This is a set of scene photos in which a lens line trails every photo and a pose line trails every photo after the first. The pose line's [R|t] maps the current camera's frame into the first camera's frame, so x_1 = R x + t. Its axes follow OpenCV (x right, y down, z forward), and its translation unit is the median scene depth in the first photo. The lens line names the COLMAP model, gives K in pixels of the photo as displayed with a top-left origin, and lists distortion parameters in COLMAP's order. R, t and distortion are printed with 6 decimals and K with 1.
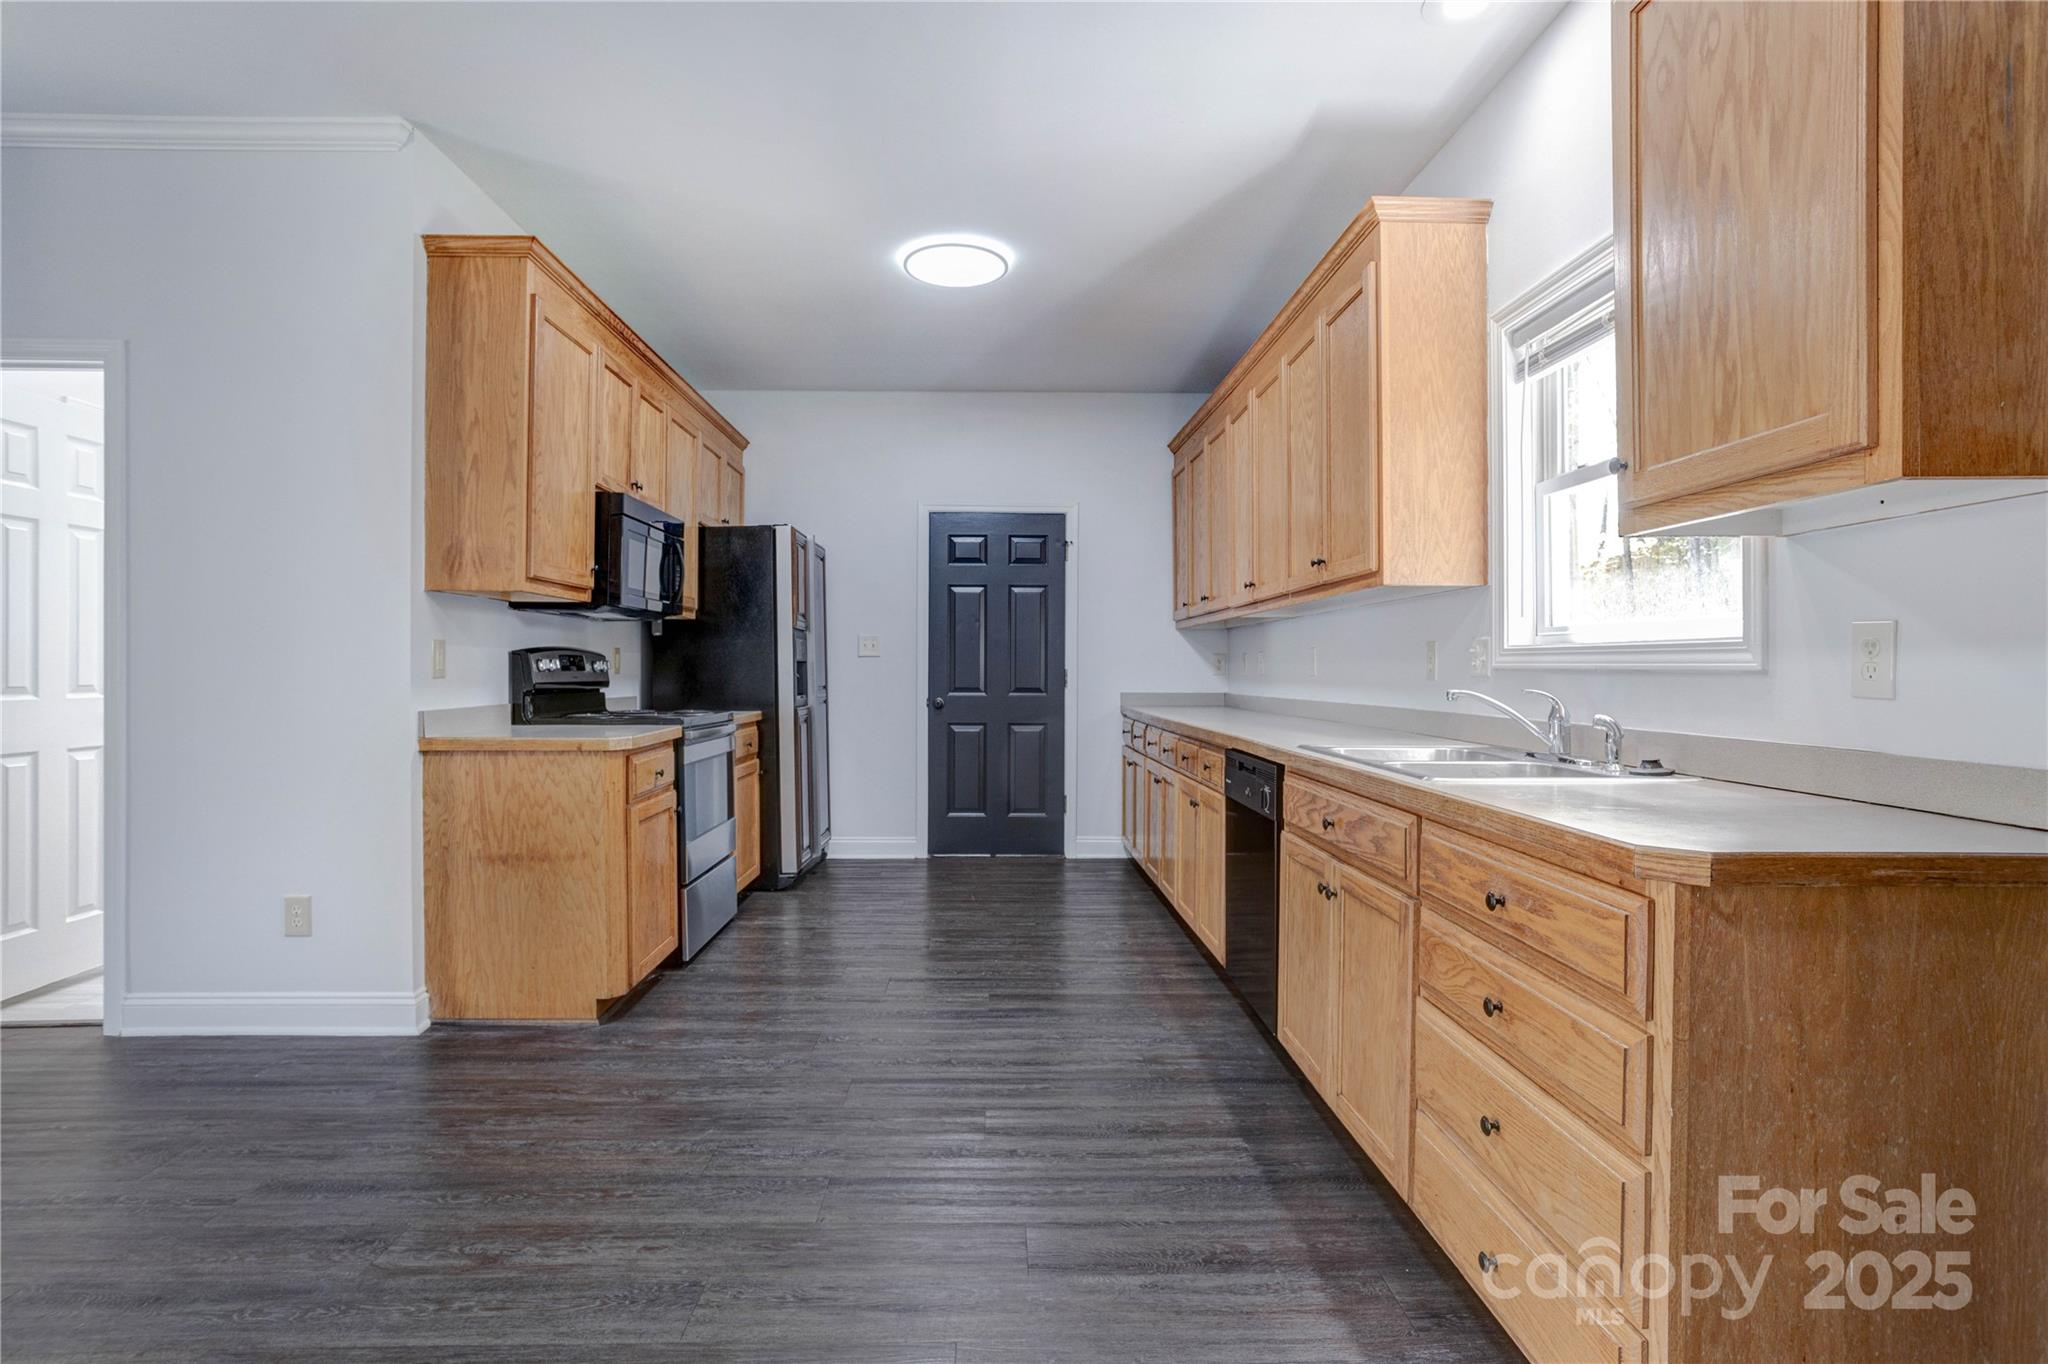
lens RADIAL K [[1000.6, 0, 1011.9], [0, 1000.6, 686.9], [0, 0, 1]] dist [-0.027848, 0.000300]
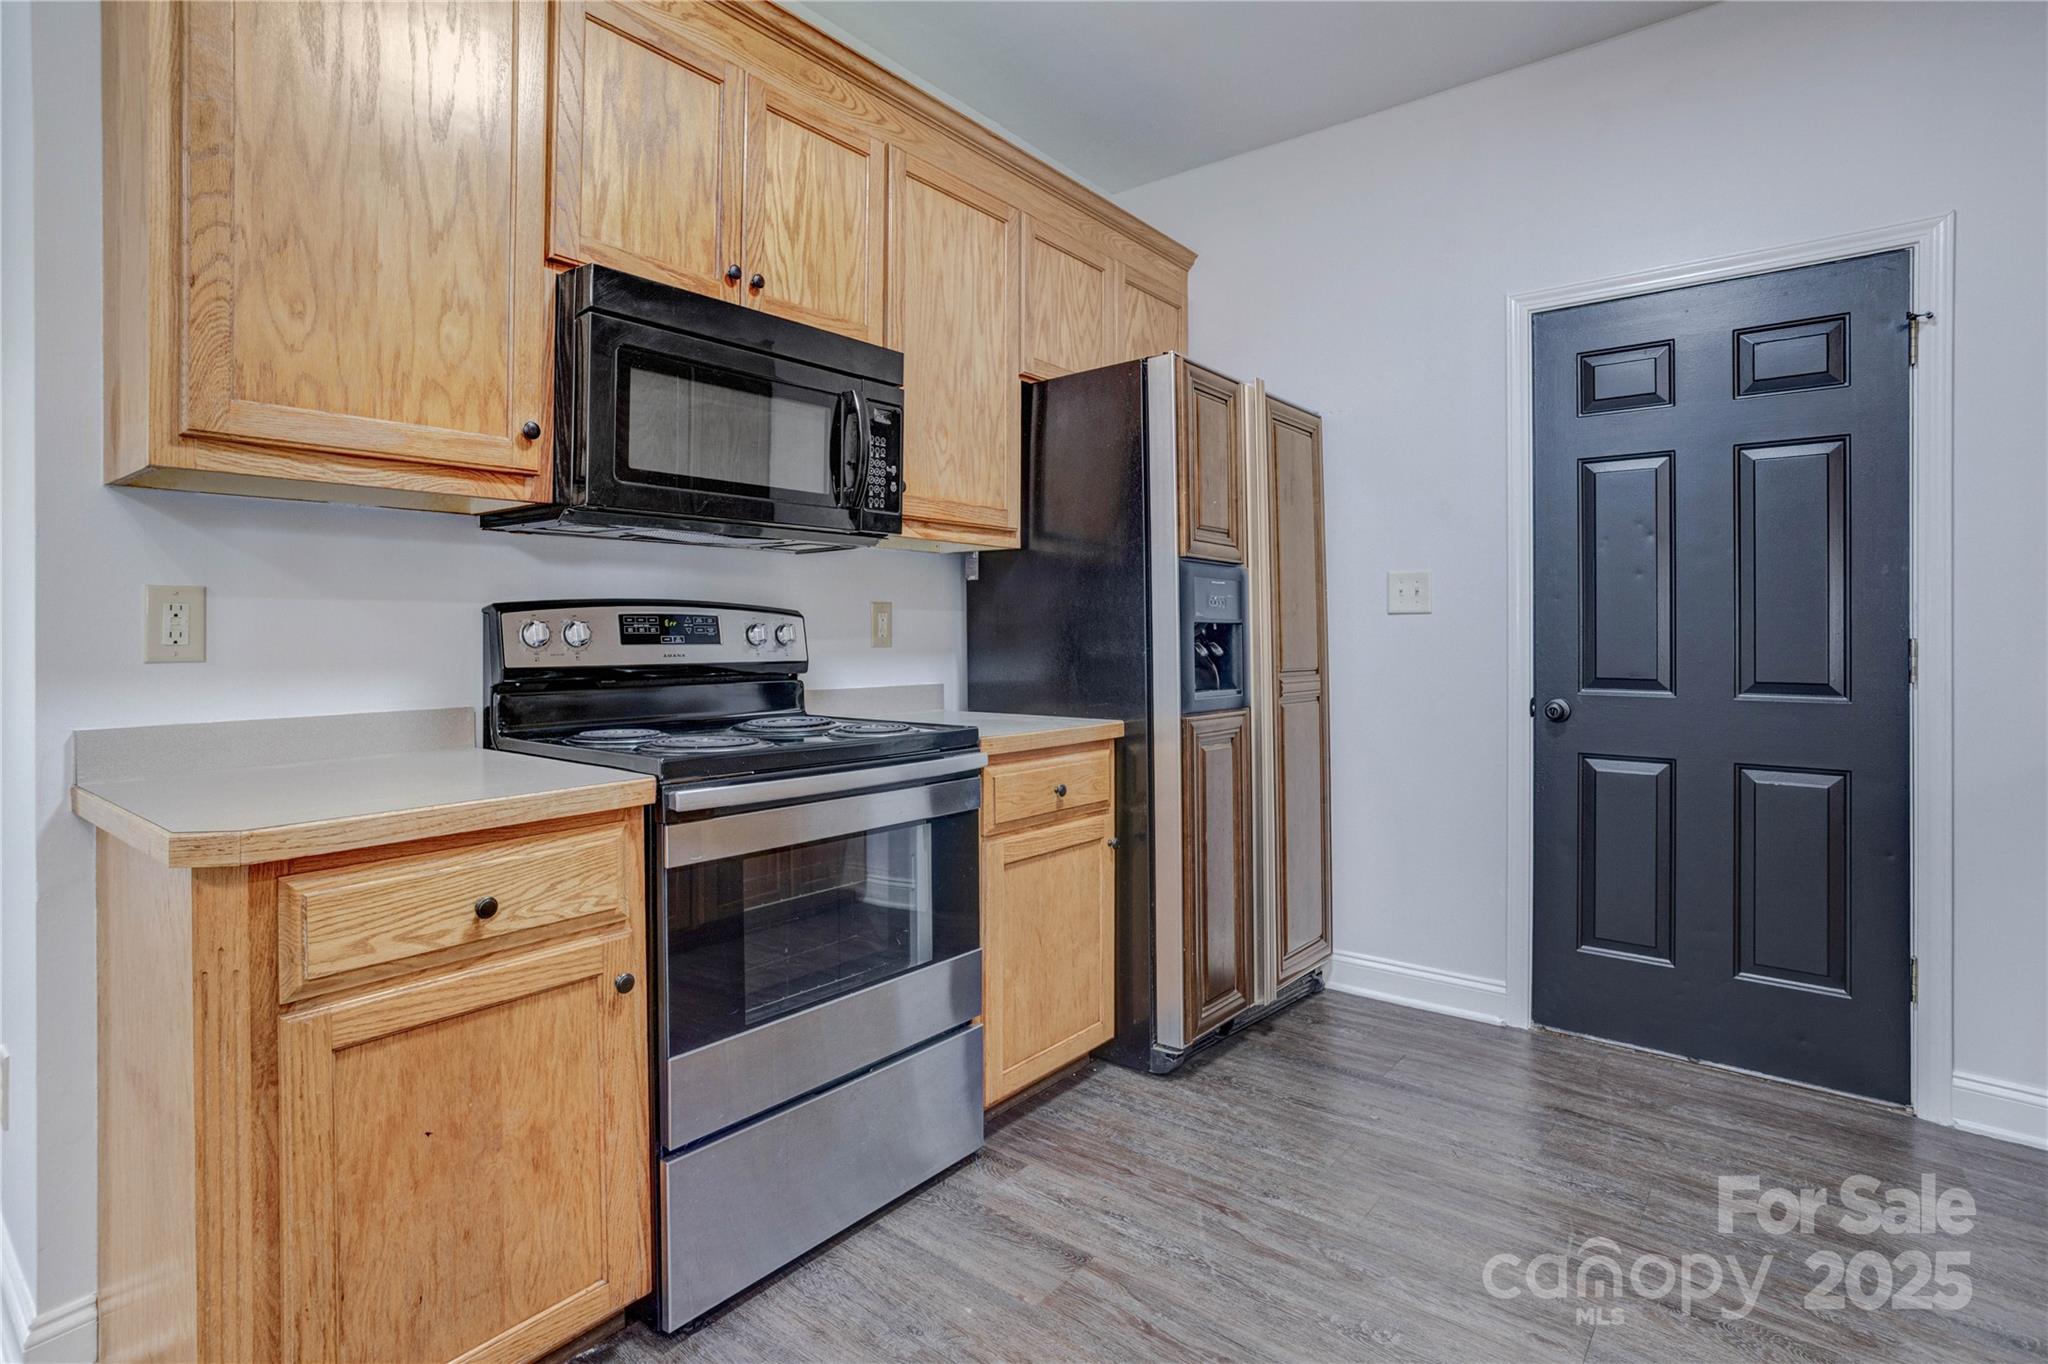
lens RADIAL K [[1014.2, 0, 1024.7], [0, 1014.2, 636.2], [0, 0, 1]] dist [0.000320, 0.001215]
pose [[0.769859, -0.000693, -0.638213, 0.040572], [-0.010299, 0.999856, -0.013509, -0.010079], [0.638130, 0.016973, 0.769741, 0.468627]]
